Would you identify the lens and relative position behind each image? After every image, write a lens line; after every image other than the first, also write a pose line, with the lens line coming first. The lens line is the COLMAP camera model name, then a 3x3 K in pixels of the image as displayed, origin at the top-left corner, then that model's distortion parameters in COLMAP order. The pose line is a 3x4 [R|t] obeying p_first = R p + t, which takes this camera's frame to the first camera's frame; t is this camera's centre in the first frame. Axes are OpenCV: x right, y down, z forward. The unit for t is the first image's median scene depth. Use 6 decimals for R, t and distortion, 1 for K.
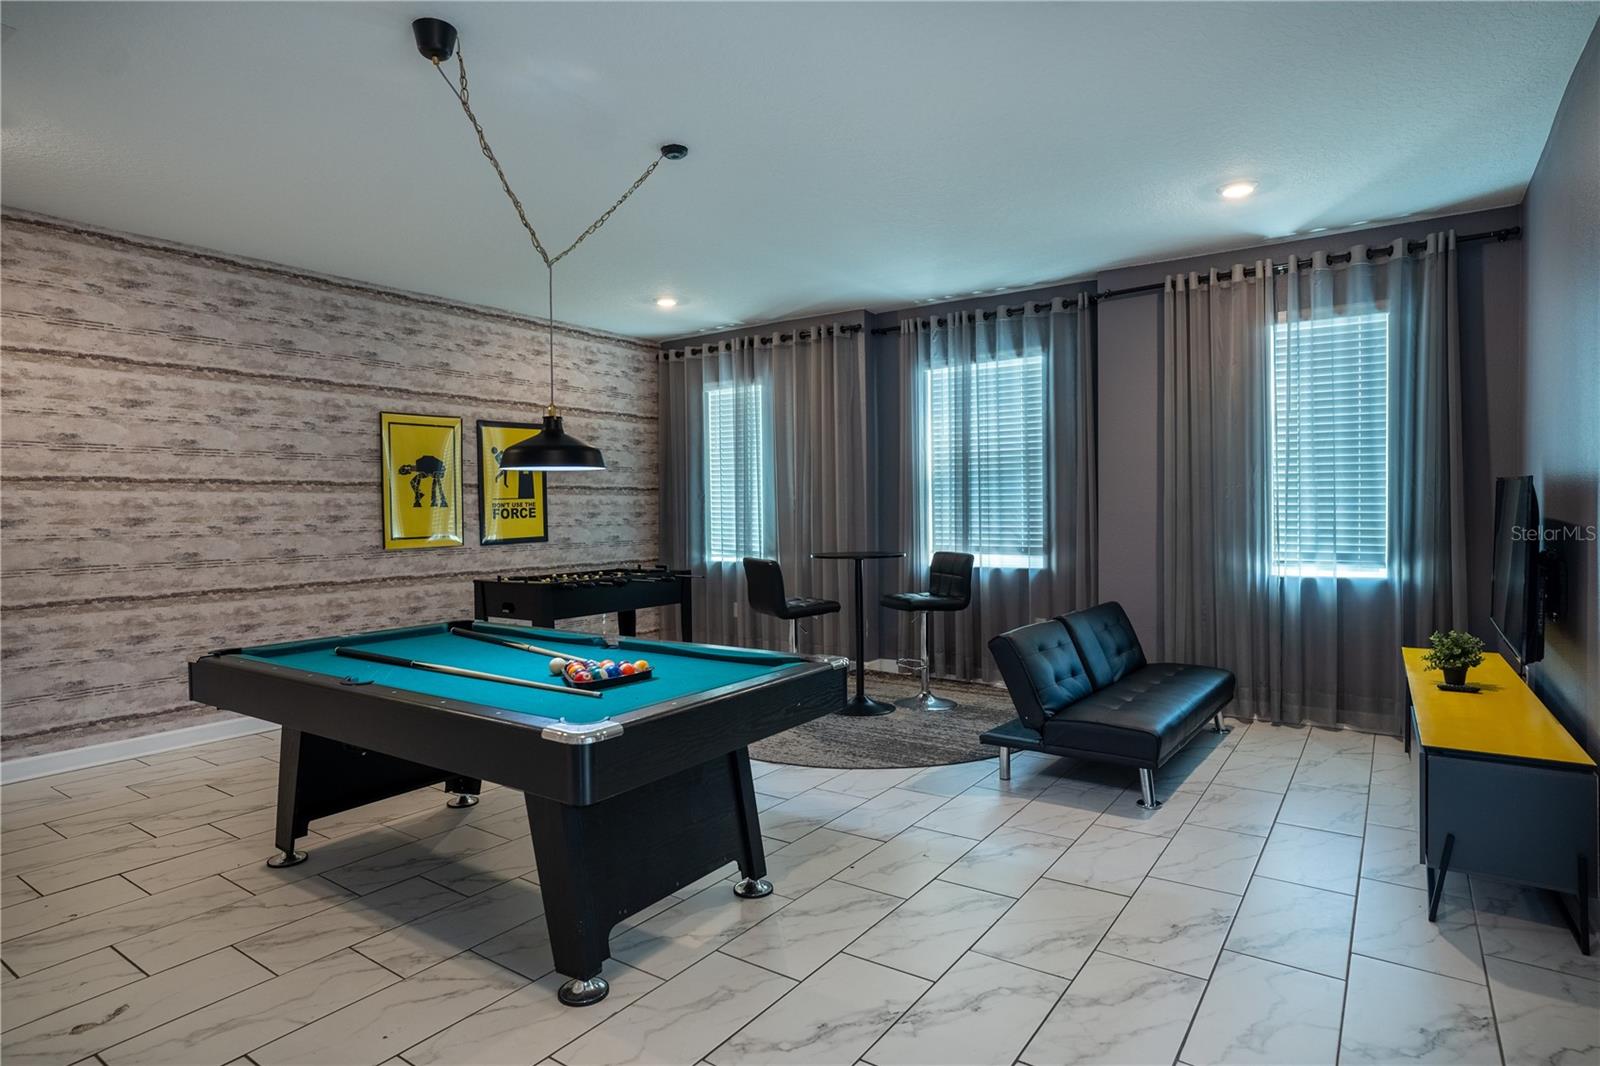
lens RADIAL K [[897.3, 0, 800.0], [0, 897.3, 533.0], [0, 0, 1]] dist [0.042081, -0.000083]
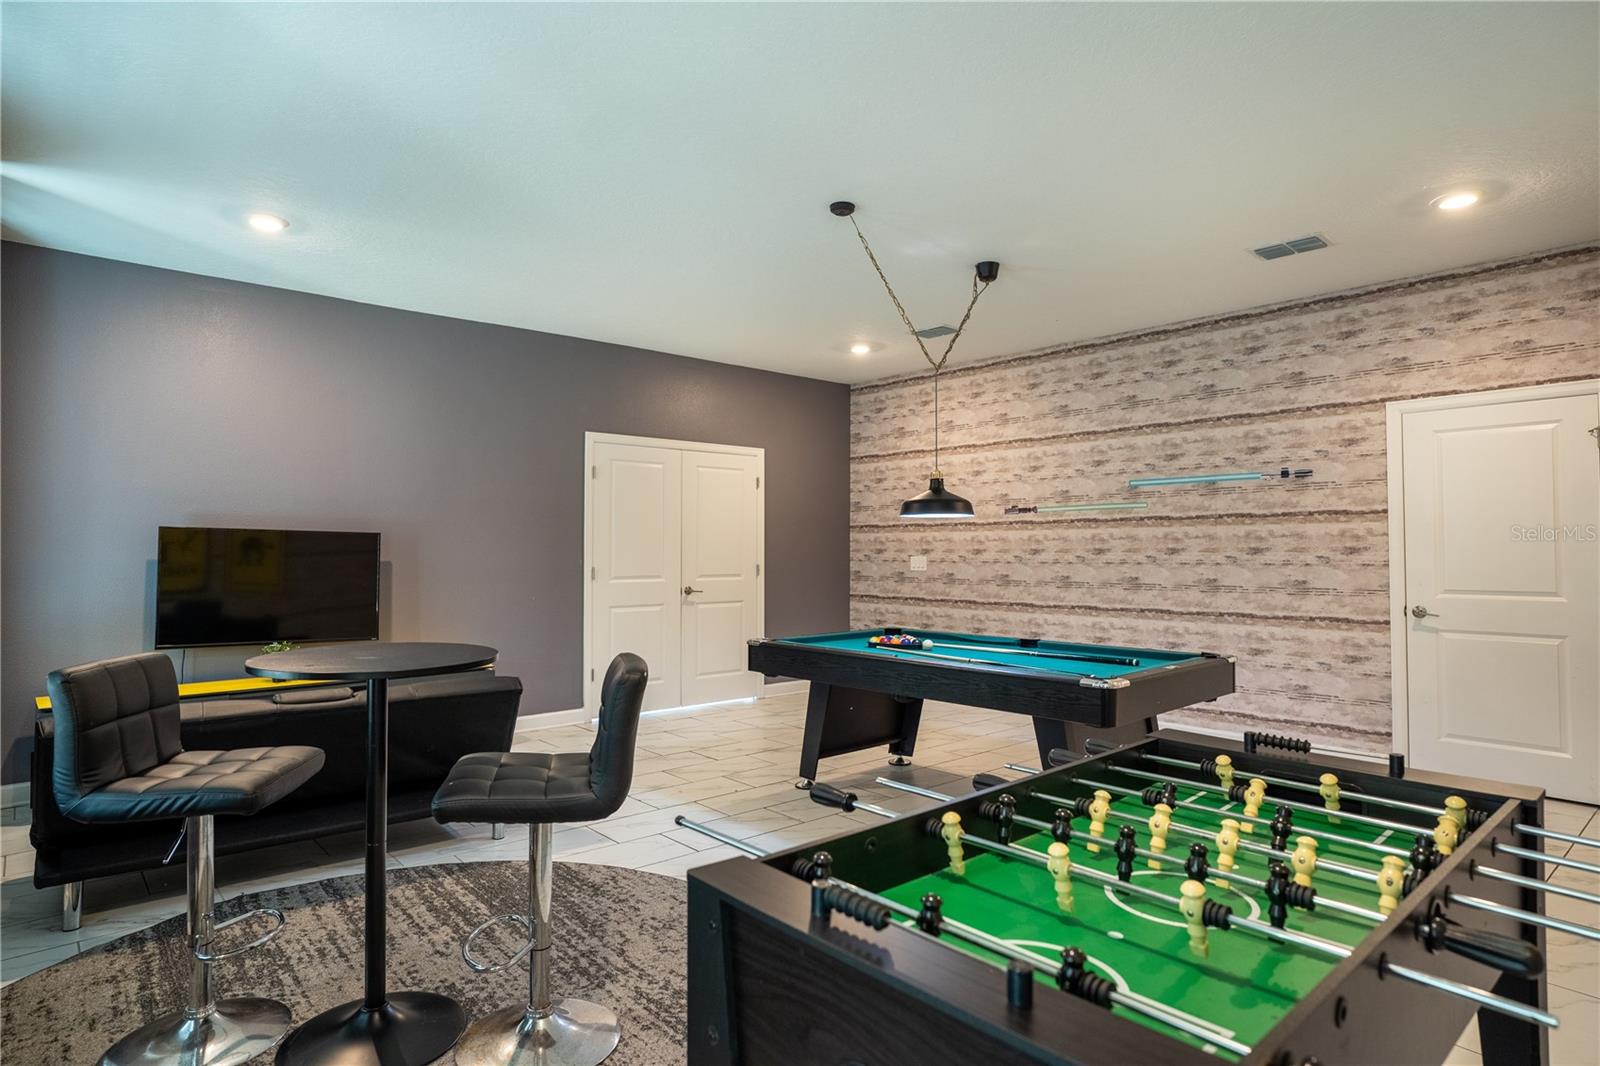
lens RADIAL K [[861.3, 0, 800.0], [0, 861.3, 533.0], [0, 0, 1]] dist [-0.000752, 0.000071]
pose [[-0.182676, -0.006790, -0.983150, 0.526680], [-0.016582, 0.999855, -0.003824, -0.024413], [0.983033, 0.015604, -0.182762, 0.718220]]
